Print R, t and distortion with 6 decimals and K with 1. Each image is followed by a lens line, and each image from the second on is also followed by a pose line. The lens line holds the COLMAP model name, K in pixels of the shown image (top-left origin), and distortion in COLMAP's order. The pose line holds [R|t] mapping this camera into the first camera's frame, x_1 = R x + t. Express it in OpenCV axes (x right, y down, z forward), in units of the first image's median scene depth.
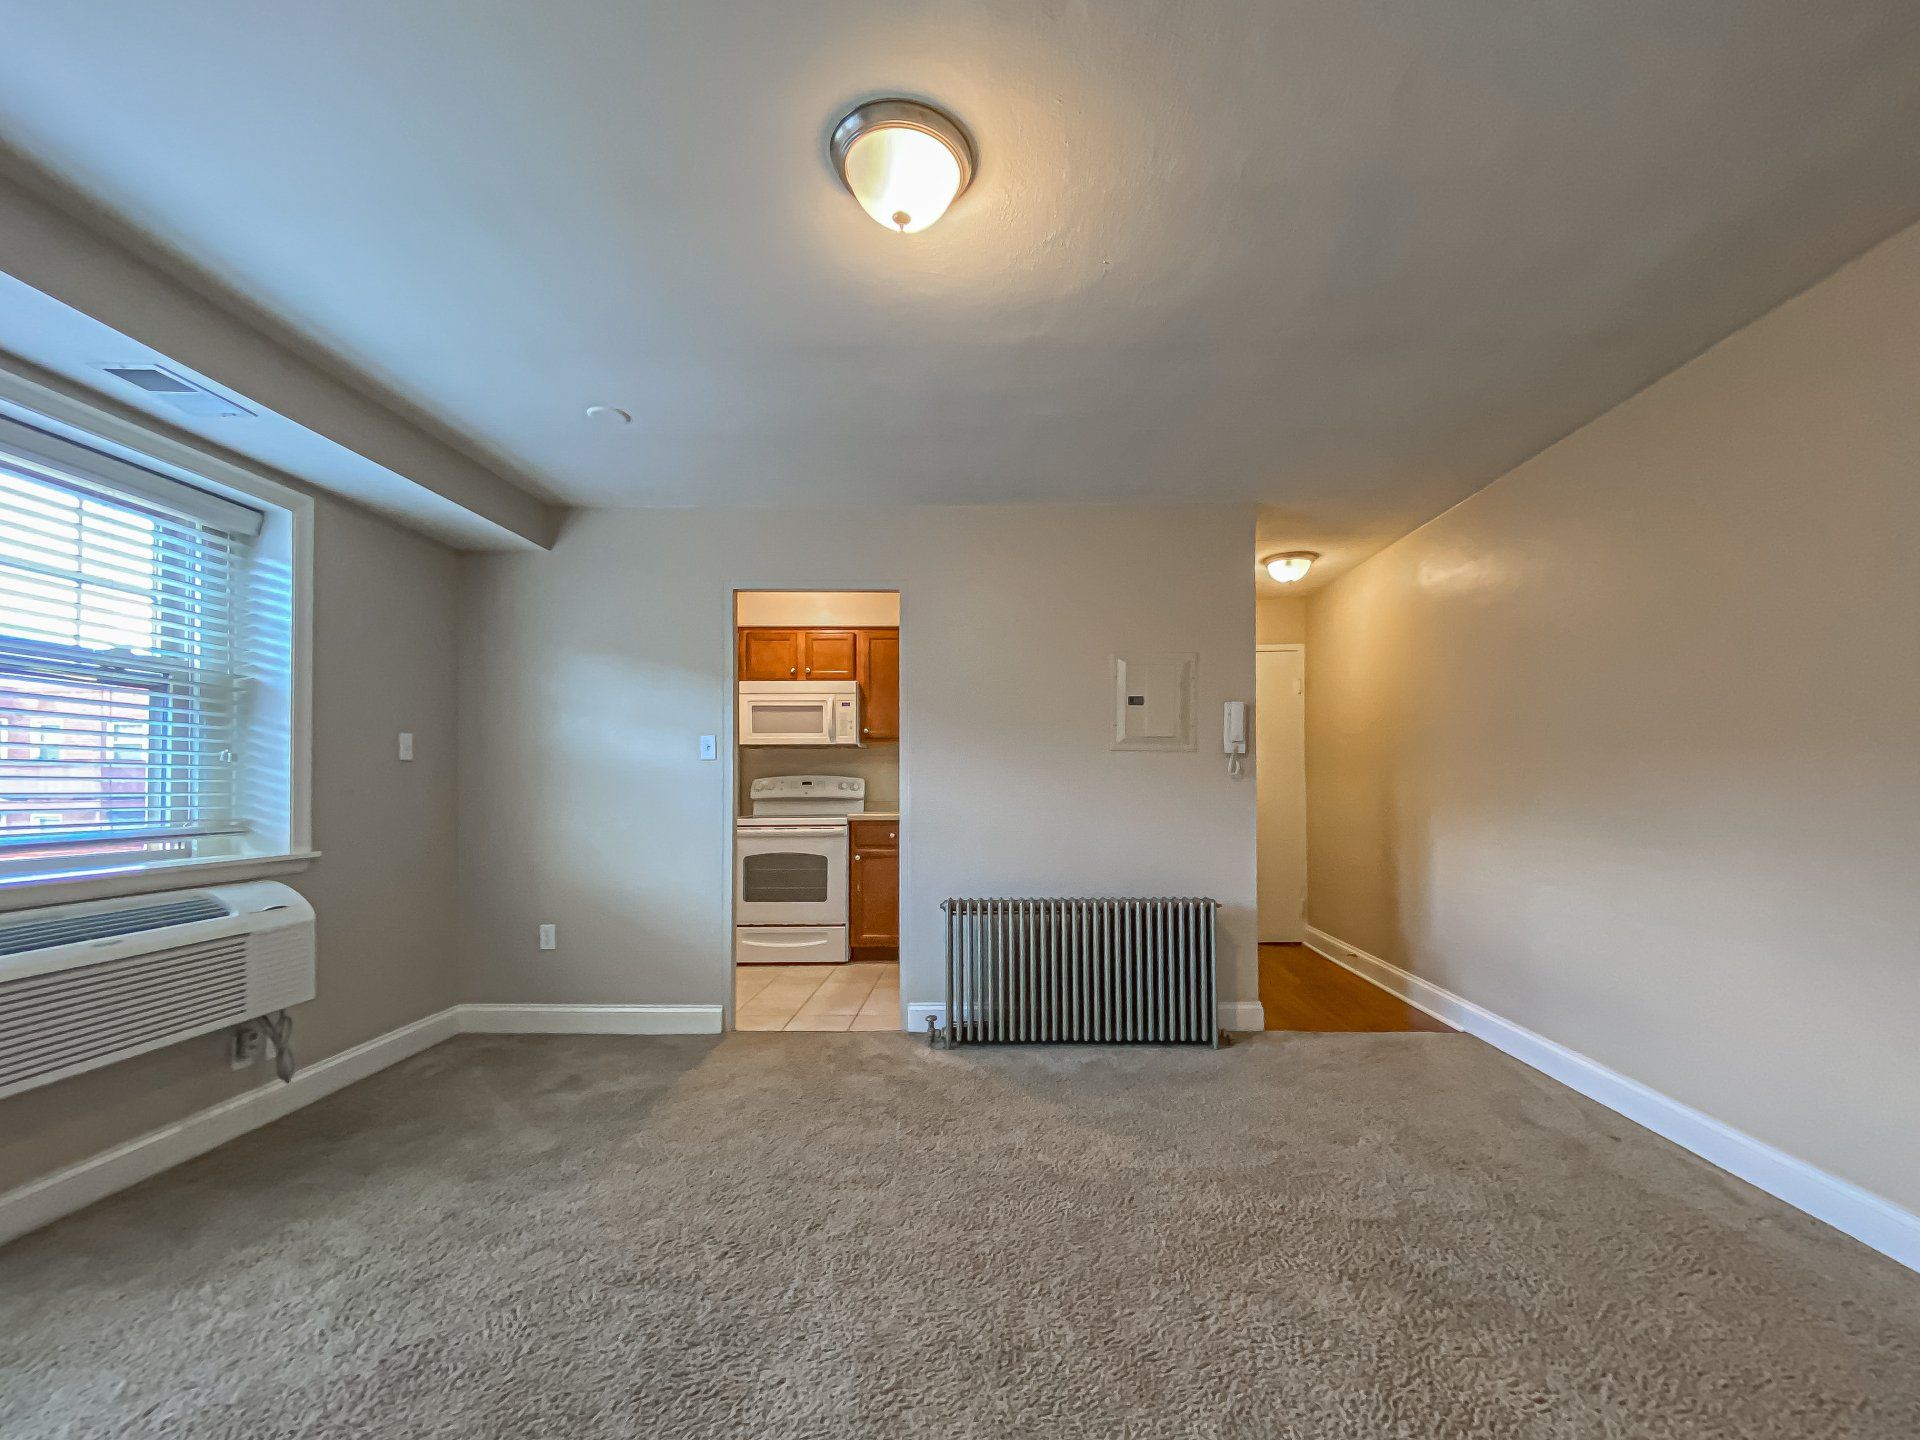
lens RADIAL K [[811.2, 0, 1009.2], [0, 811.2, 763.6], [0, 0, 1]] dist [-0.000388, -0.001903]
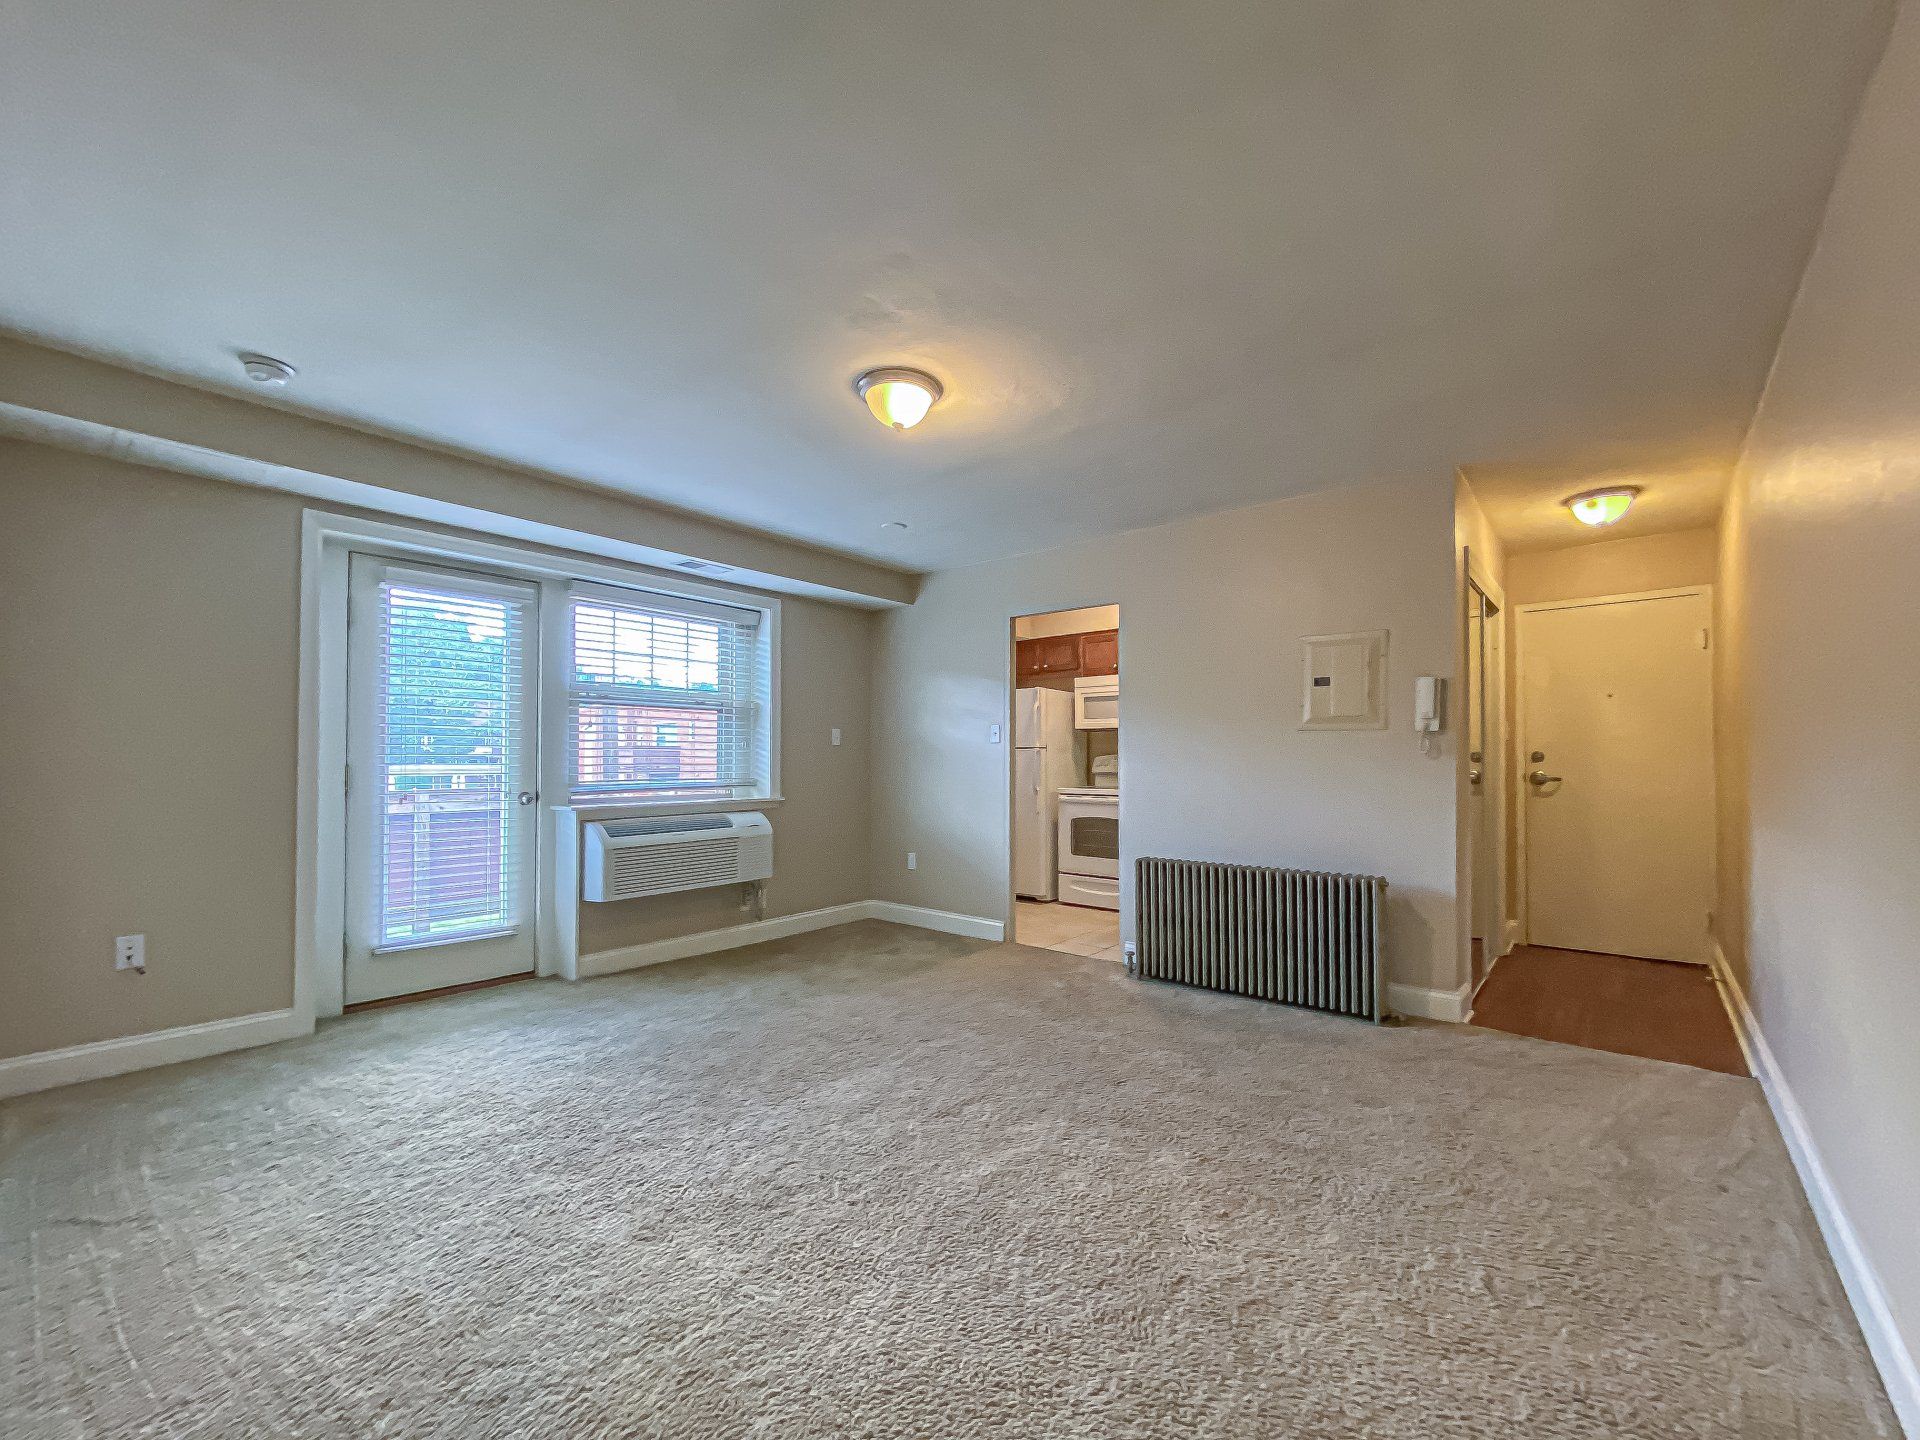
lens RADIAL K [[811.2, 0, 968.5], [0, 811.2, 727.7], [0, 0, 1]] dist [-0.000388, -0.001903]
pose [[0.770322, -0.022242, -0.637268, 0.469399], [0.012862, 0.999730, -0.019345, -0.004455], [0.637526, 0.006706, 0.770400, -0.092182]]
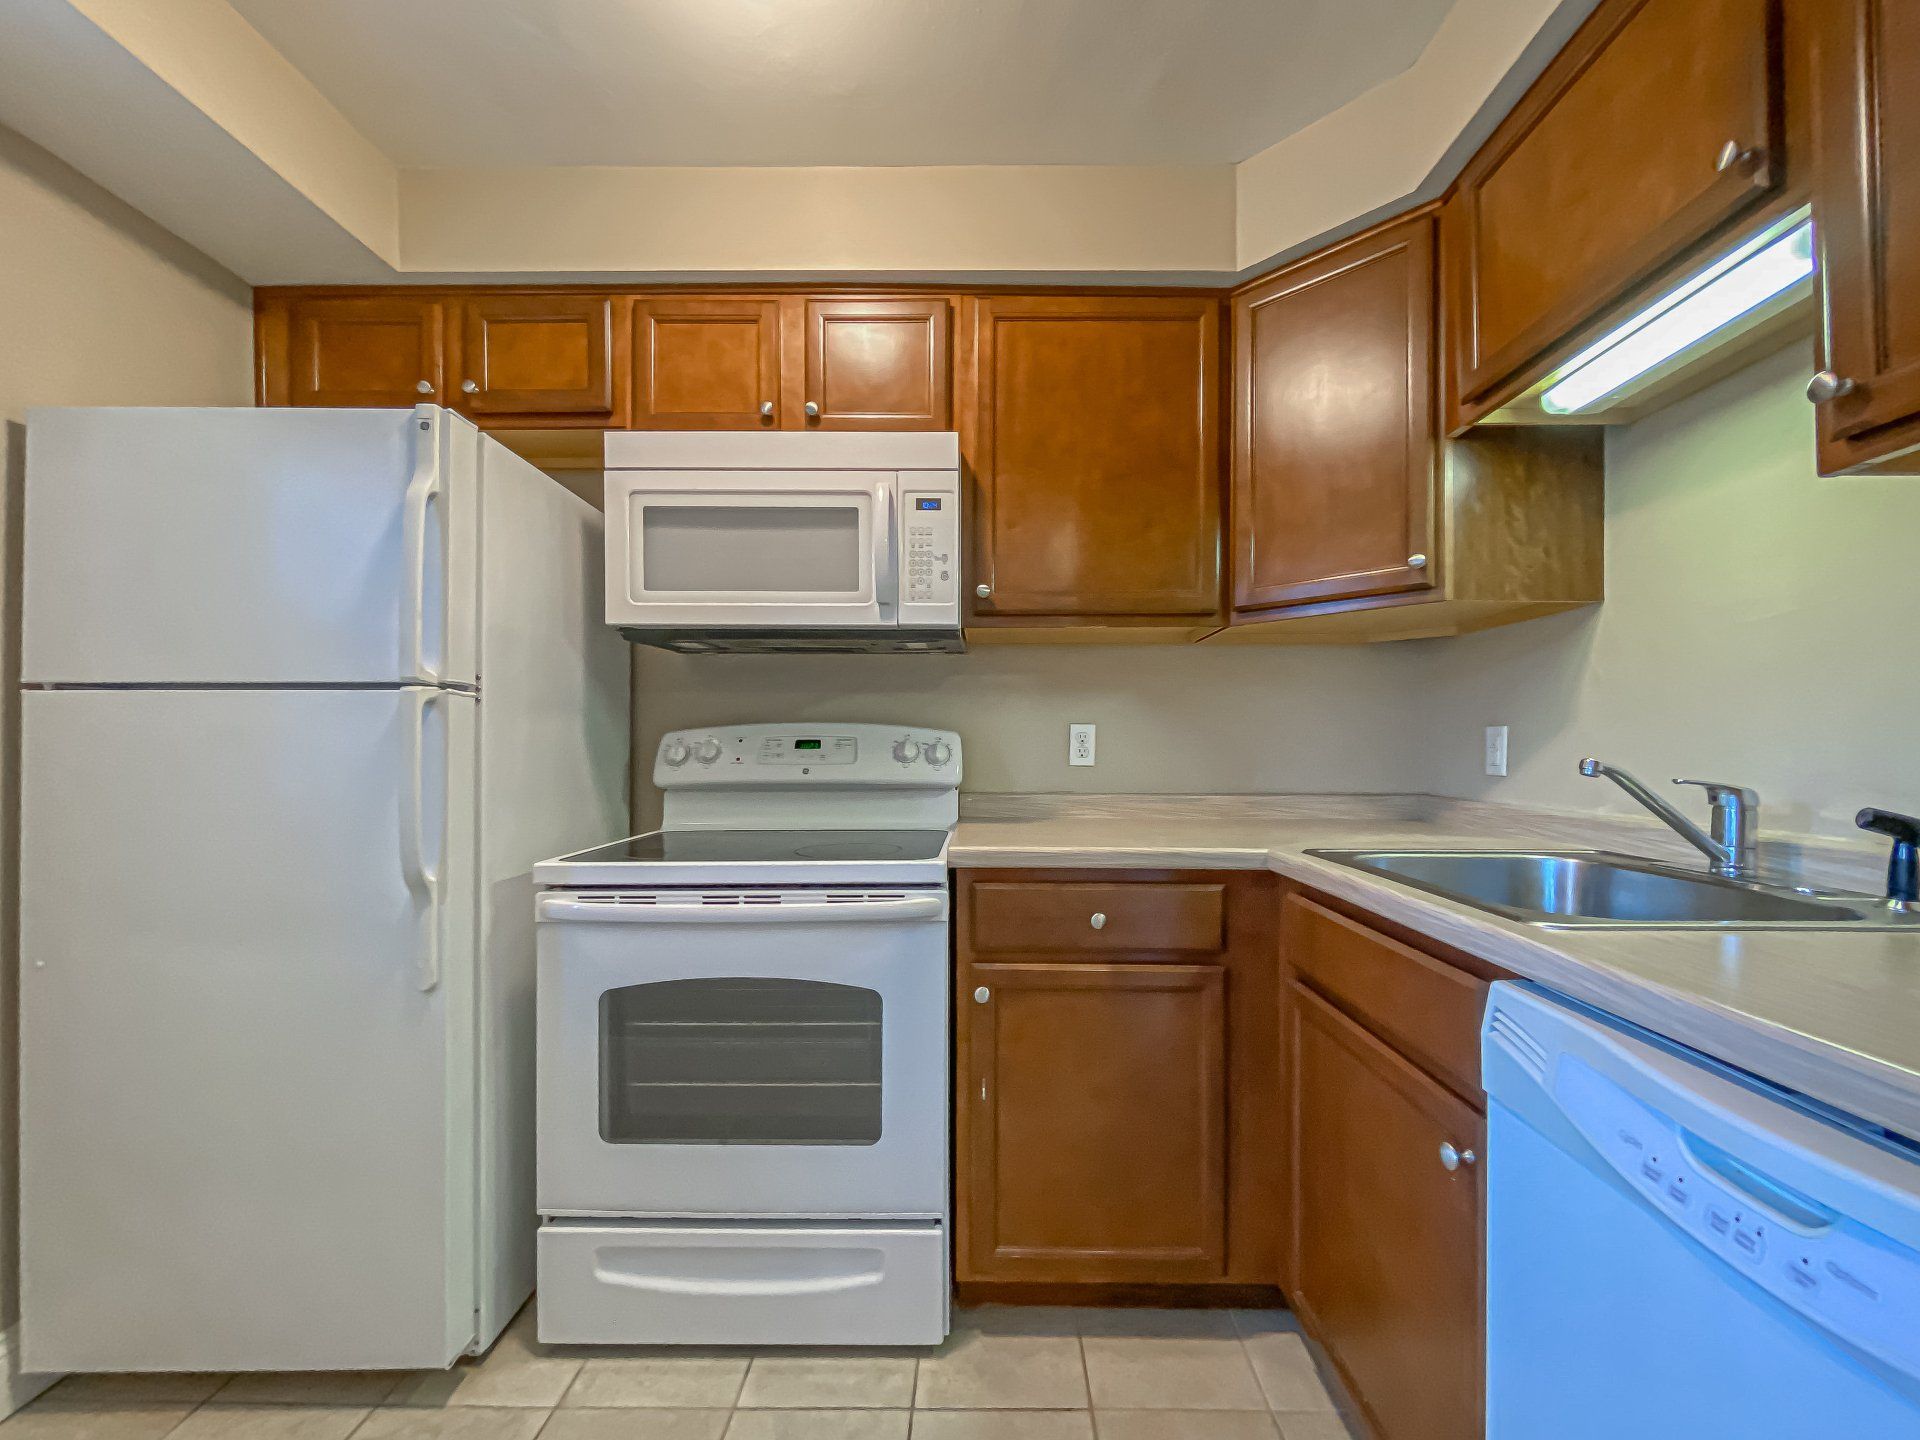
lens RADIAL K [[811.2, 0, 973.3], [0, 811.2, 745.5], [0, 0, 1]] dist [-0.000388, -0.001903]
pose [[0.999624, 0.004549, -0.027034, -0.244355], [-0.003807, 0.999616, 0.027430, 0.021309], [0.027148, -0.027317, 0.999258, 0.943246]]
